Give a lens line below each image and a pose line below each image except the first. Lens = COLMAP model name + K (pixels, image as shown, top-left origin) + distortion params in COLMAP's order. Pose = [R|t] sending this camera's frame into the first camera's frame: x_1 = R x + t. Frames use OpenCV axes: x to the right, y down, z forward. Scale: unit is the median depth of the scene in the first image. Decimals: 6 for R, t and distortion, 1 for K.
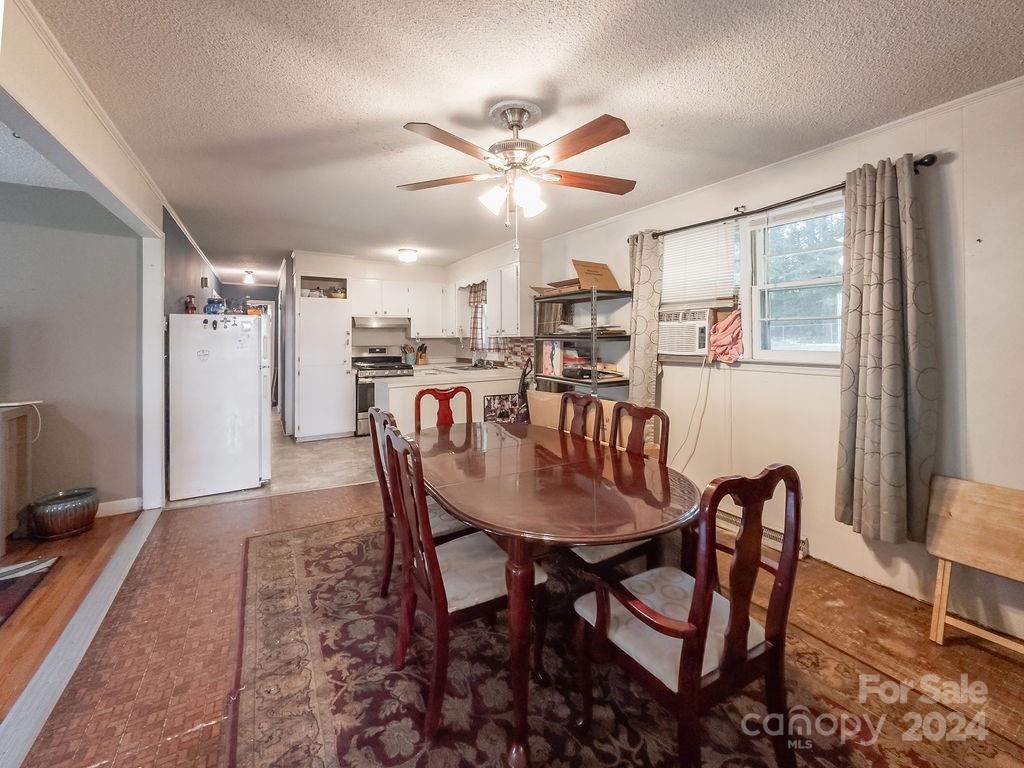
lens RADIAL K [[414.2, 0, 484.4], [0, 414.2, 325.7], [0, 0, 1]] dist [0.000145, 0.000112]
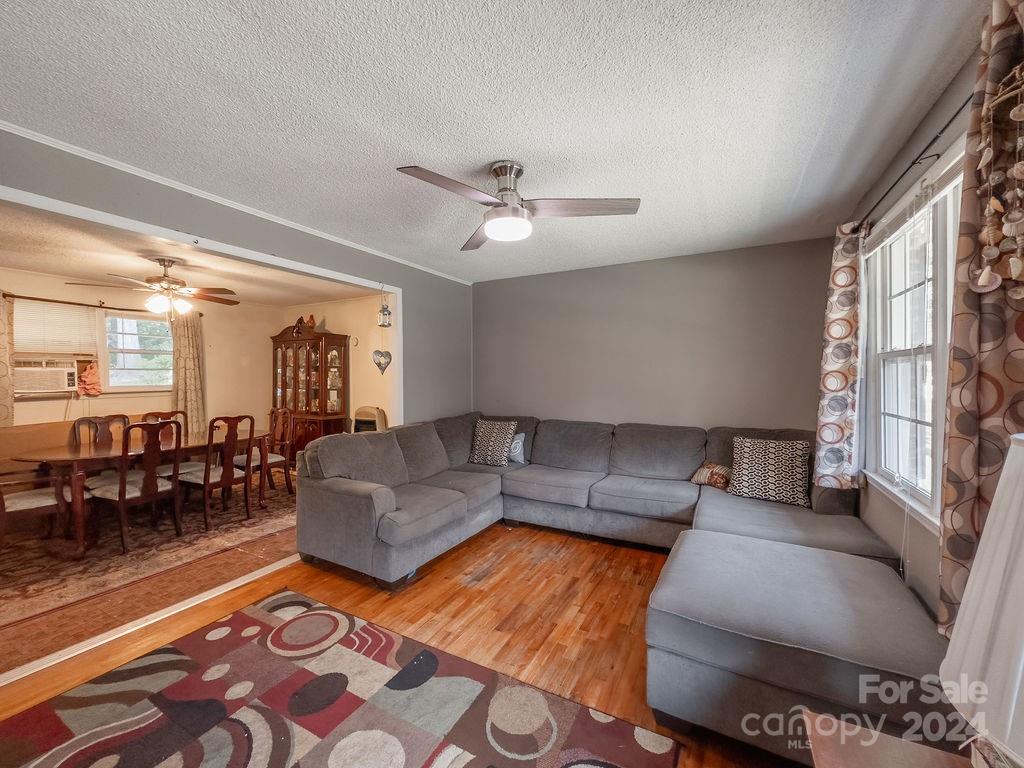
lens RADIAL K [[416.9, 0, 554.1], [0, 416.9, 383.0], [0, 0, 1]] dist [-0.000528, 0.000153]
pose [[-0.583707, -0.010290, 0.811899, -1.864834], [-0.015797, 0.999874, 0.001316, 0.013249], [-0.811811, -0.012057, -0.583796, 0.502866]]
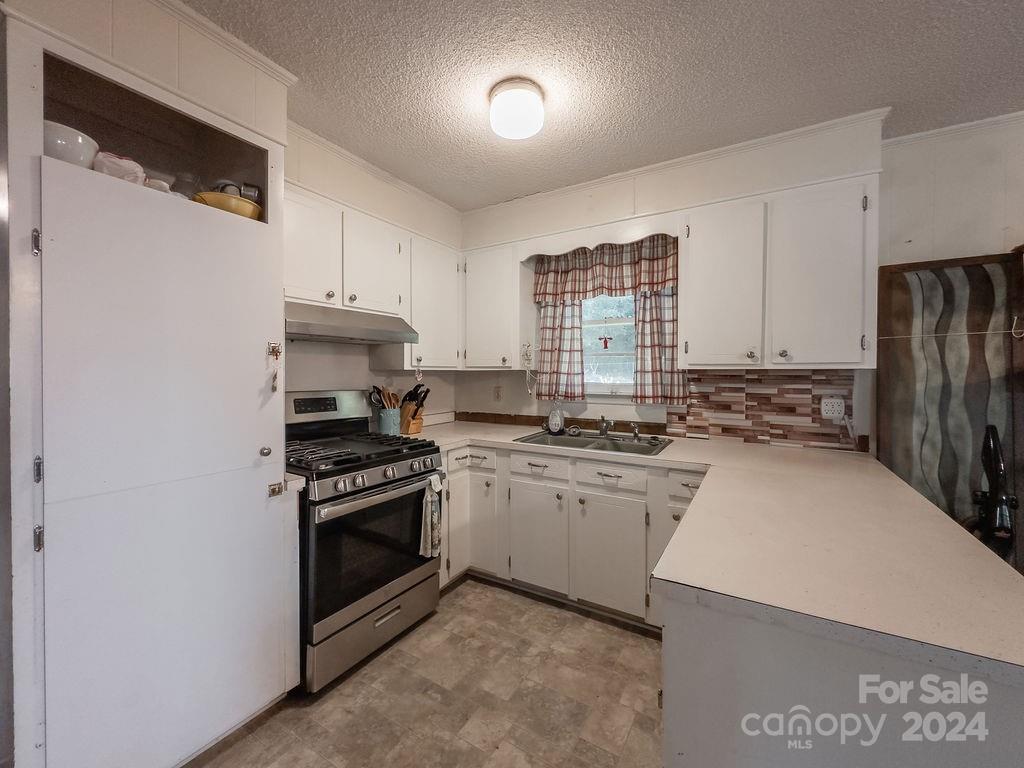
lens RADIAL K [[423.8, 0, 497.0], [0, 423.8, 375.2], [0, 0, 1]] dist [-0.004139, 0.000108]
pose [[0.868486, 0.003480, 0.495702, -0.721177], [-0.020808, 0.999350, 0.029440, 0.049898], [-0.495277, -0.035883, 0.867993, 1.450681]]
